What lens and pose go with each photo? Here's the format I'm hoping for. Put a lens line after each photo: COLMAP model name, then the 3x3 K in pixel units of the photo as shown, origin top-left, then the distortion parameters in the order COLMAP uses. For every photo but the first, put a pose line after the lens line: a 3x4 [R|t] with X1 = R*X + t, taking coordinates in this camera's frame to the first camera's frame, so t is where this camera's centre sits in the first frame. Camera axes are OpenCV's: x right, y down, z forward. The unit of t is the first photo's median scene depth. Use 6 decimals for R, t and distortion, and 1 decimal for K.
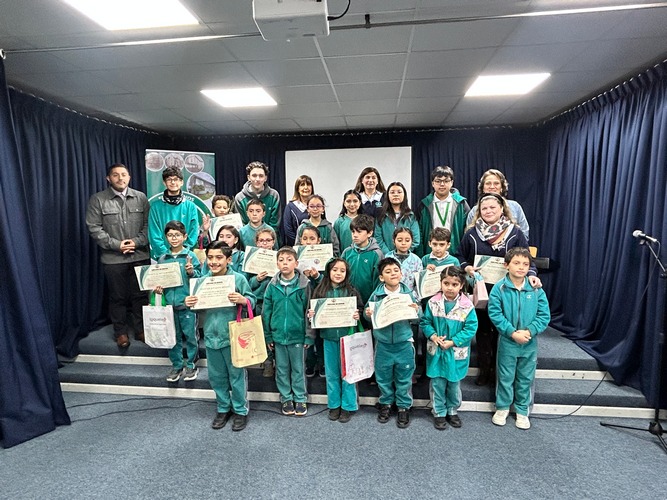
lens RADIAL K [[399.7, 0, 333.9], [0, 399.7, 247.6], [0, 0, 1]] dist [-0.012536, -0.001551]
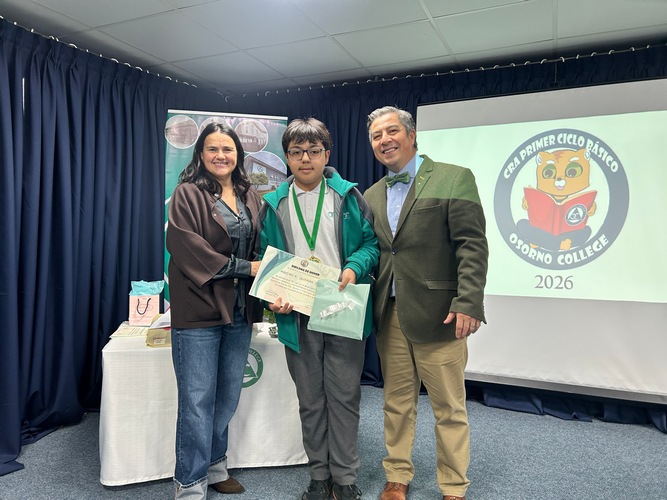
lens RADIAL K [[500.9, 0, 333.3], [0, 500.9, 249.1], [0, 0, 1]] dist [0.038421, -0.046213]
pose [[0.952800, 0.033714, -0.301720, -0.025482], [-0.052238, 0.997199, -0.053533, -0.022425], [0.299070, 0.066768, 0.951892, 0.400358]]
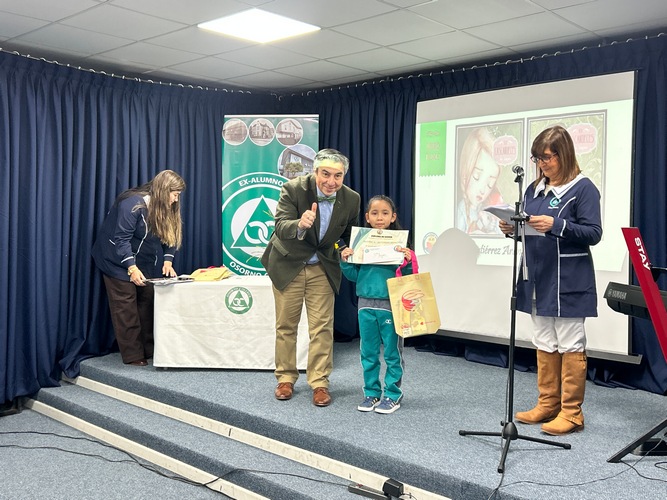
lens RADIAL K [[678.6, 0, 330.9], [0, 678.6, 244.9], [0, 0, 1]] dist [0.039318, 0.000000]
pose [[0.804162, 0.041446, -0.592964, 0.424306], [-0.072874, 0.996915, -0.029148, 0.009620], [0.589927, 0.066651, 0.804701, 0.134934]]
